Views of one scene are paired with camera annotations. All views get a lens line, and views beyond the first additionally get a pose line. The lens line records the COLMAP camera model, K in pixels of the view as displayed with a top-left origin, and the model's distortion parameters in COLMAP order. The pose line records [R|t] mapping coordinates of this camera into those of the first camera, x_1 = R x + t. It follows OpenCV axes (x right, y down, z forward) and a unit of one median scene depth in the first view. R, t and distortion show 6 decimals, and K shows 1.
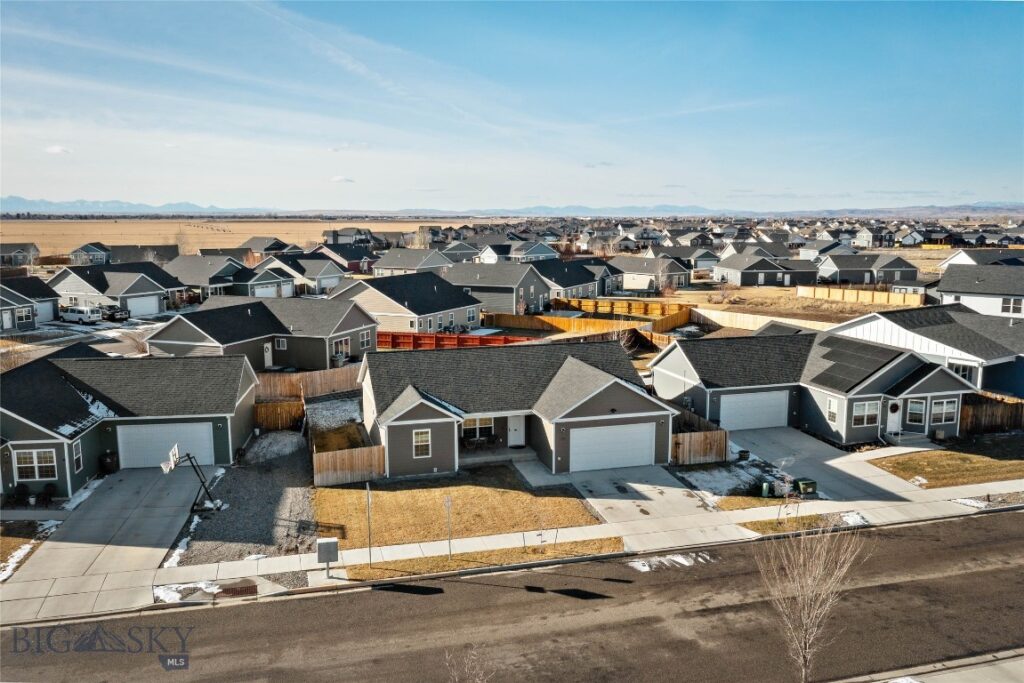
lens RADIAL K [[813.2, 0, 512.0], [0, 813.2, 341.5], [0, 0, 1]] dist [-0.019319, 0.002749]
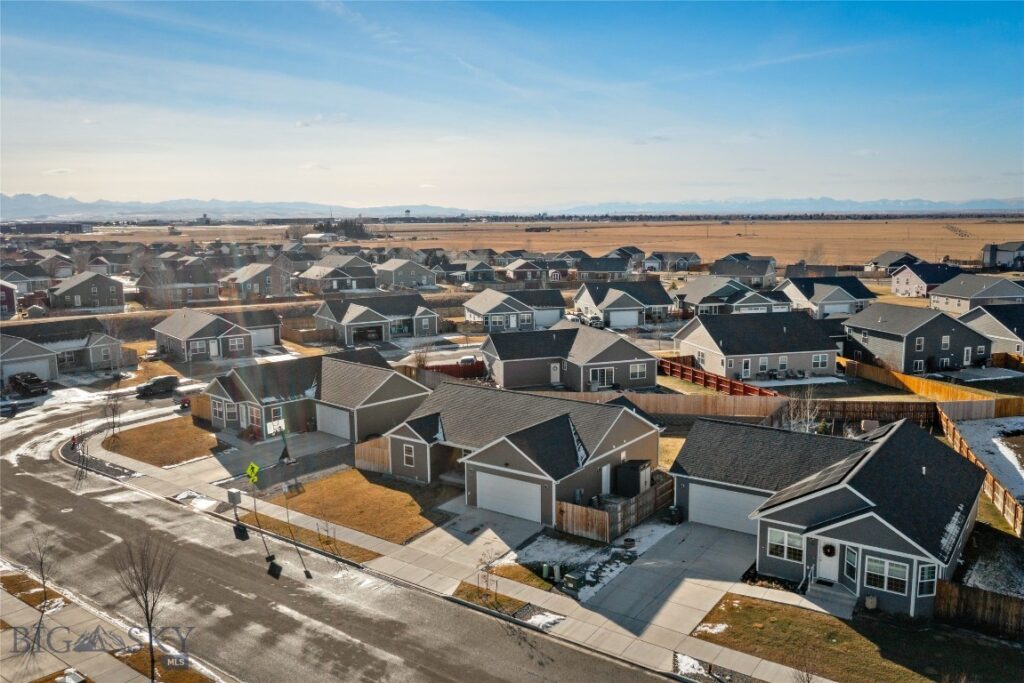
lens RADIAL K [[813.2, 0, 512.0], [0, 813.2, 341.5], [0, 0, 1]] dist [-0.019319, 0.002749]
pose [[0.620773, 0.109004, -0.776375, 0.973728], [-0.108106, 0.992729, 0.052942, -0.142098], [0.776501, 0.051066, 0.628044, 0.289443]]
